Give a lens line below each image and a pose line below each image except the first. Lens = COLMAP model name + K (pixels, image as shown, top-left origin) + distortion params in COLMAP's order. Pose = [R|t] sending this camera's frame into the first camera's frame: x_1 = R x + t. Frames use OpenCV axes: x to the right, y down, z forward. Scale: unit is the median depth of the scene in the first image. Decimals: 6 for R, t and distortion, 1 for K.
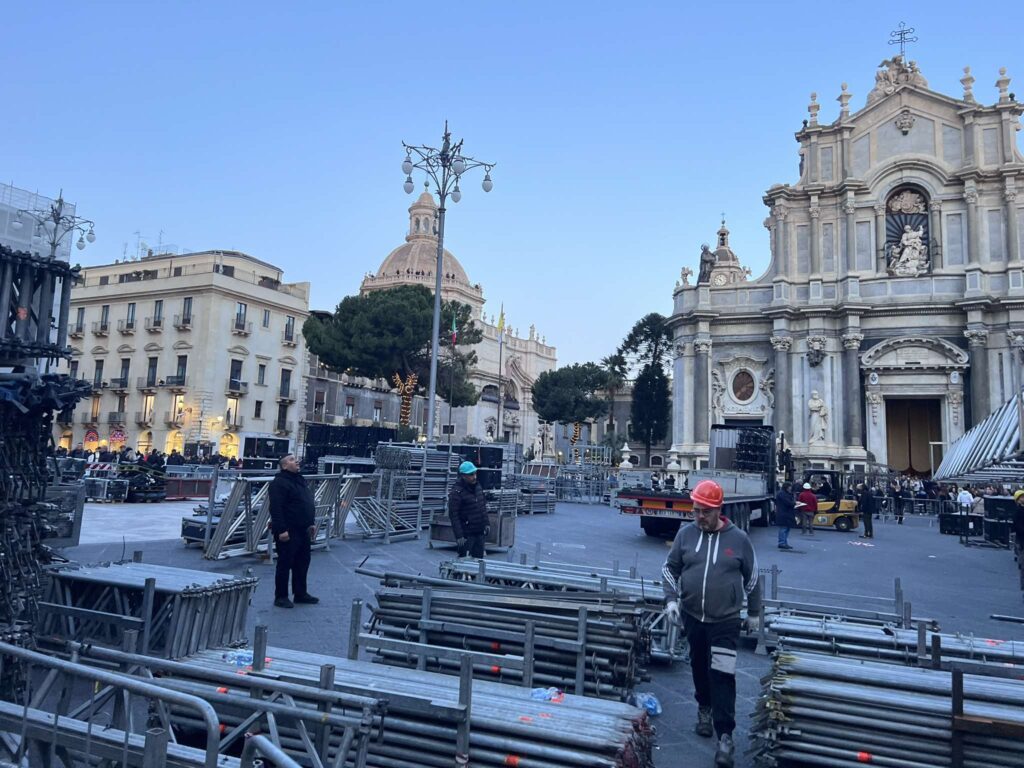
lens RADIAL K [[766.9, 0, 521.9], [0, 766.9, 374.1], [0, 0, 1]] dist [0.053530, -0.059075]
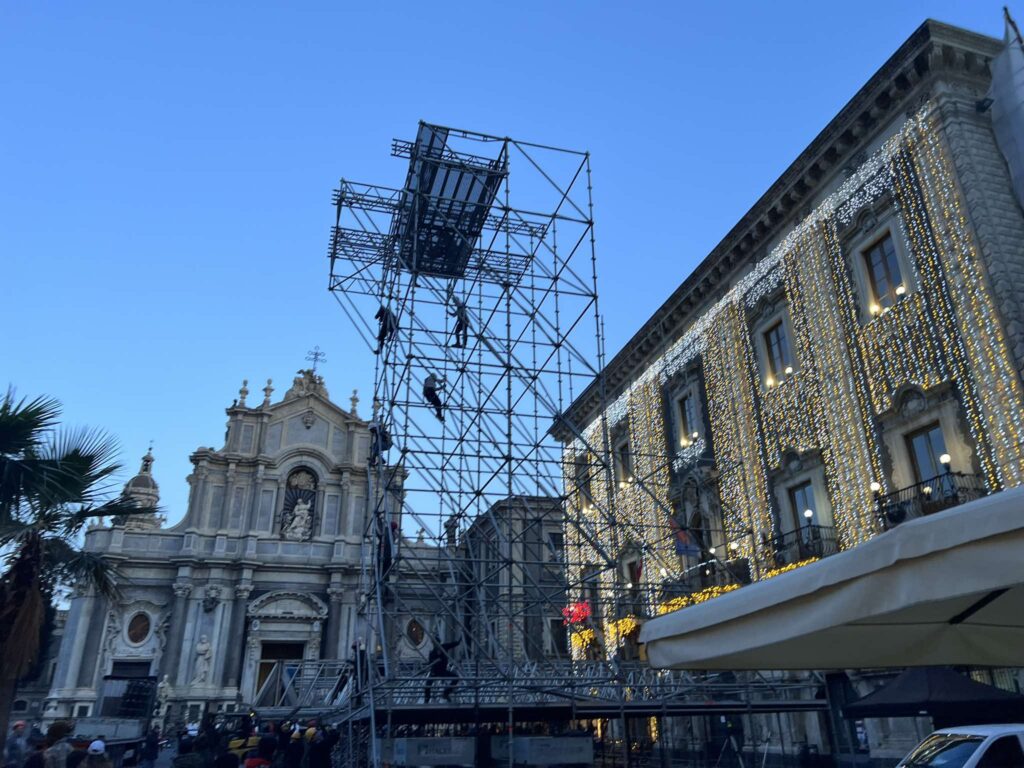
lens RADIAL K [[766.9, 0, 519.9], [0, 766.9, 368.4], [0, 0, 1]] dist [0.053530, -0.059075]
pose [[0.752323, 0.233408, 0.616061, -0.064533], [-0.047854, 0.952024, -0.302257, -0.029685], [-0.657054, 0.197914, 0.727399, -0.209655]]
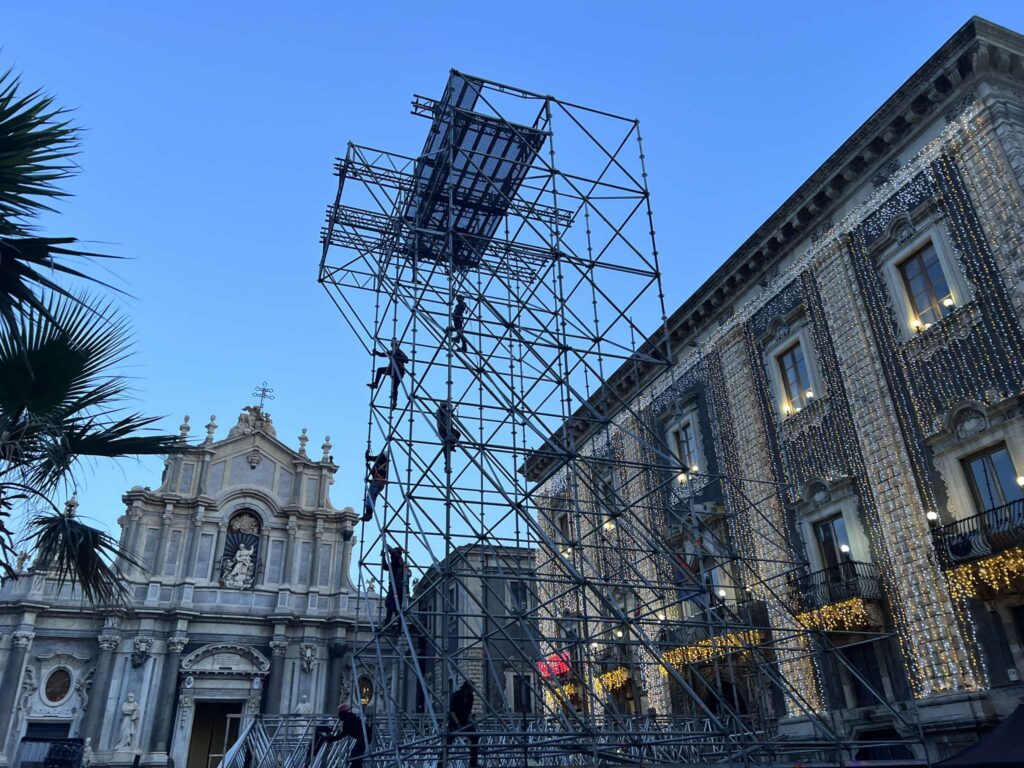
lens RADIAL K [[766.9, 0, 505.7], [0, 766.9, 379.2], [0, 0, 1]] dist [0.053530, -0.059075]
pose [[0.709038, 0.282896, 0.645937, -0.054611], [-0.046743, 0.932842, -0.357240, -0.022759], [-0.703619, 0.223104, 0.674644, -0.144304]]
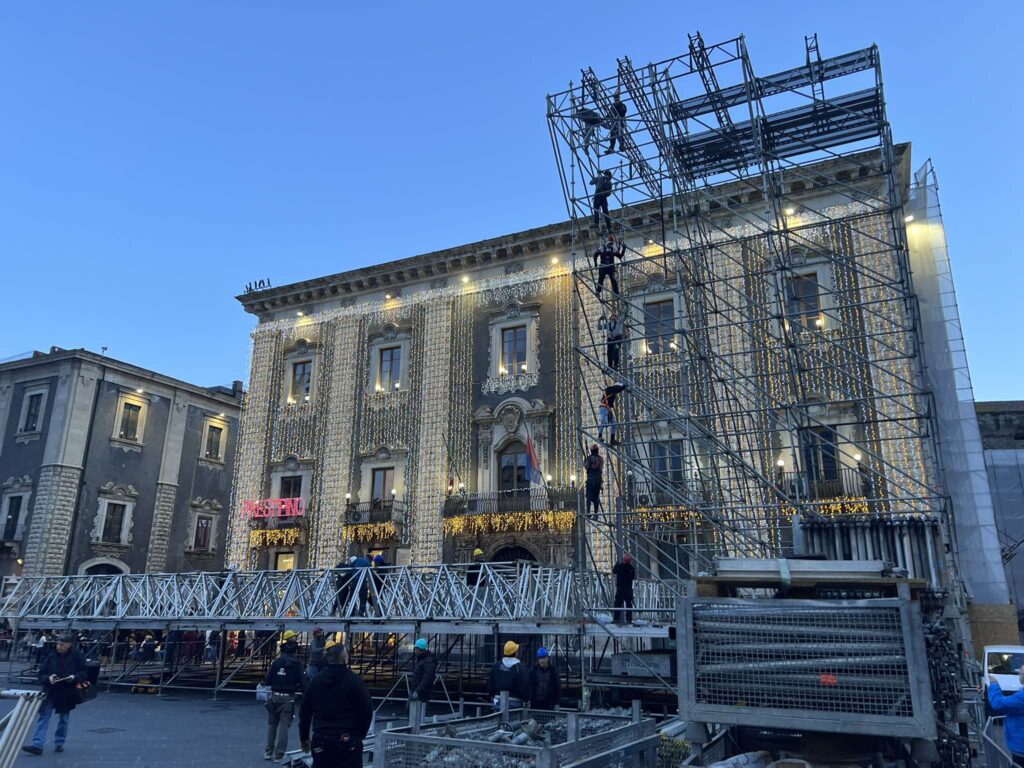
lens RADIAL K [[766.9, 0, 512.6], [0, 766.9, 373.8], [0, 0, 1]] dist [0.053530, -0.059075]
pose [[0.022241, 0.266938, 0.963457, -0.184302], [-0.143462, 0.954574, -0.261165, 0.002800], [-0.989406, -0.132411, 0.059526, 0.128978]]
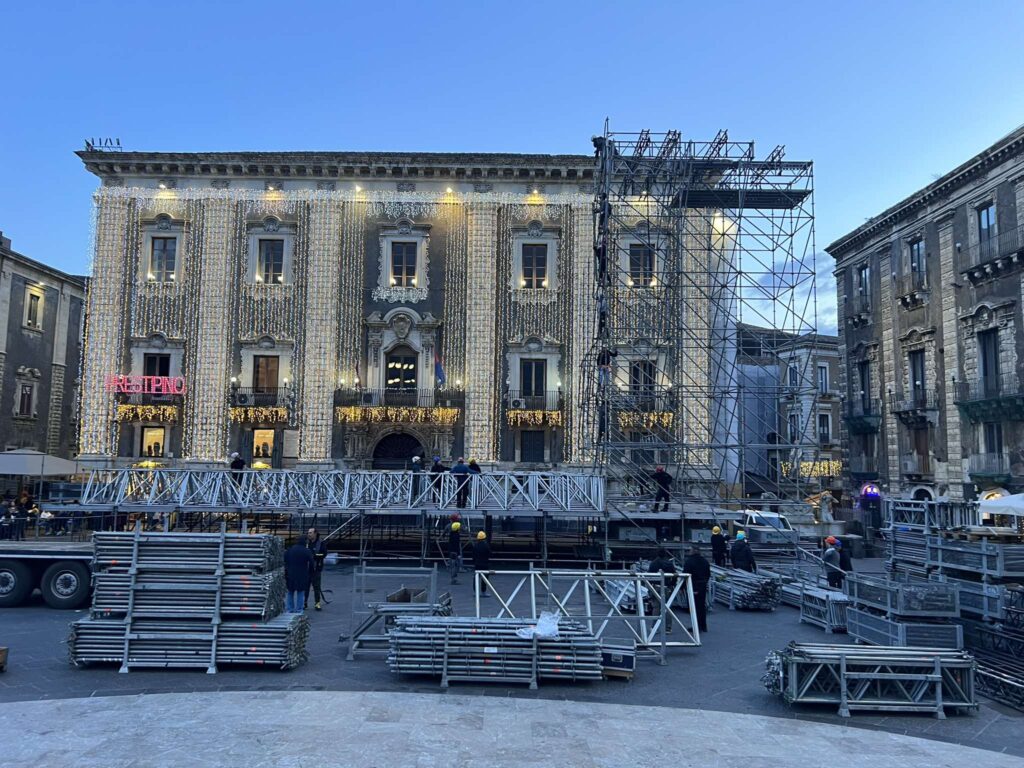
lens RADIAL K [[766.9, 0, 507.5], [0, 766.9, 389.6], [0, 0, 1]] dist [0.053530, -0.059075]
pose [[-0.419112, 0.047533, 0.906690, -0.271479], [-0.155549, 0.980105, -0.123284, 0.007932], [-0.894511, -0.192704, -0.403380, 0.357746]]
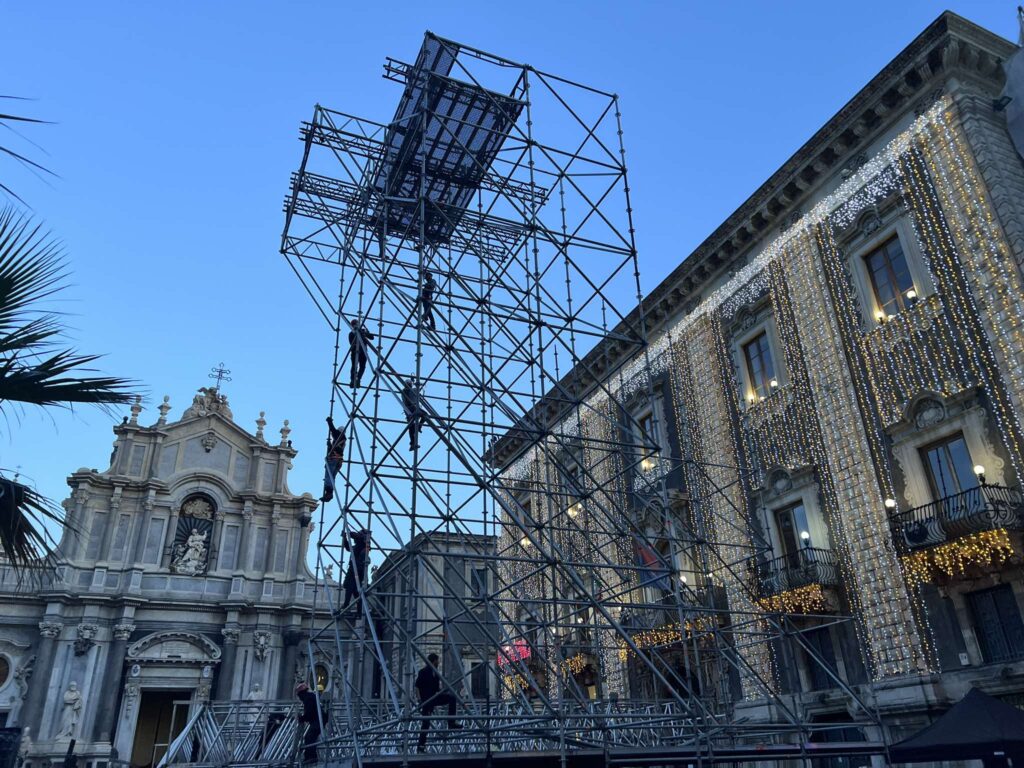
lens RADIAL K [[766.9, 0, 520.3], [0, 766.9, 379.0], [0, 0, 1]] dist [0.053530, -0.059075]
pose [[0.657895, 0.290512, 0.694821, -0.050131], [-0.045231, 0.936180, -0.348600, -0.020936], [-0.751750, 0.197915, 0.629048, -0.136898]]
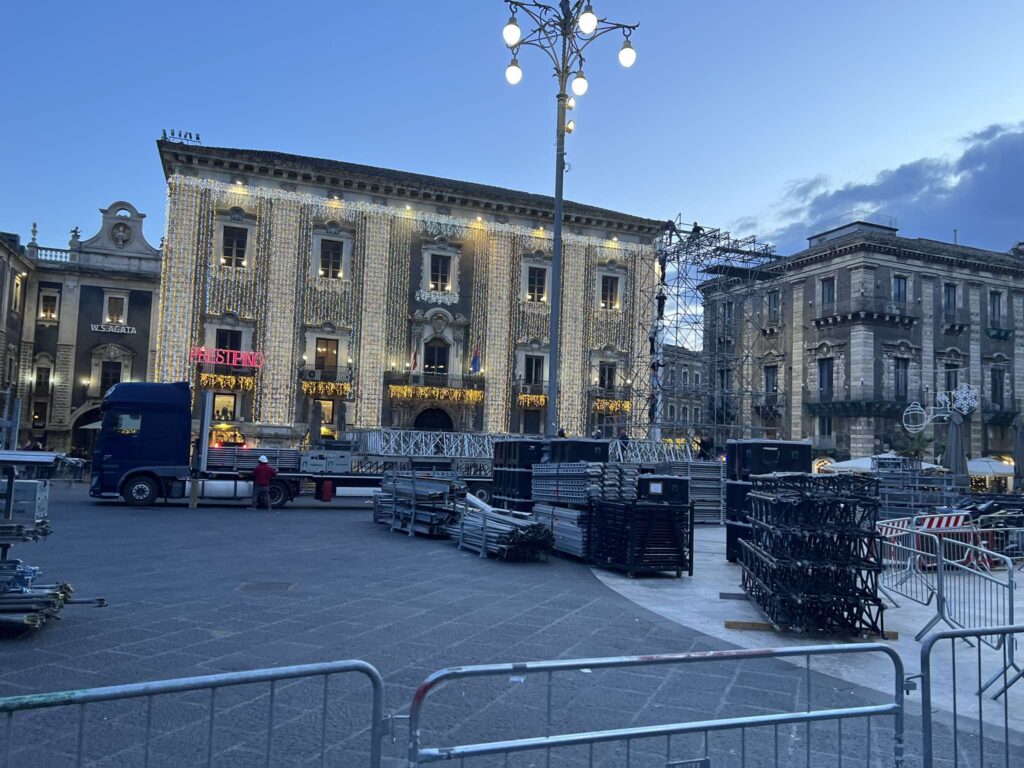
lens RADIAL K [[766.9, 0, 520.8], [0, 766.9, 391.5], [0, 0, 1]] dist [0.053530, -0.059075]
pose [[-0.719055, -0.010878, 0.694868, -0.277043], [-0.158002, 0.976251, -0.148219, 0.075032], [-0.676753, -0.216368, -0.703697, 0.728768]]
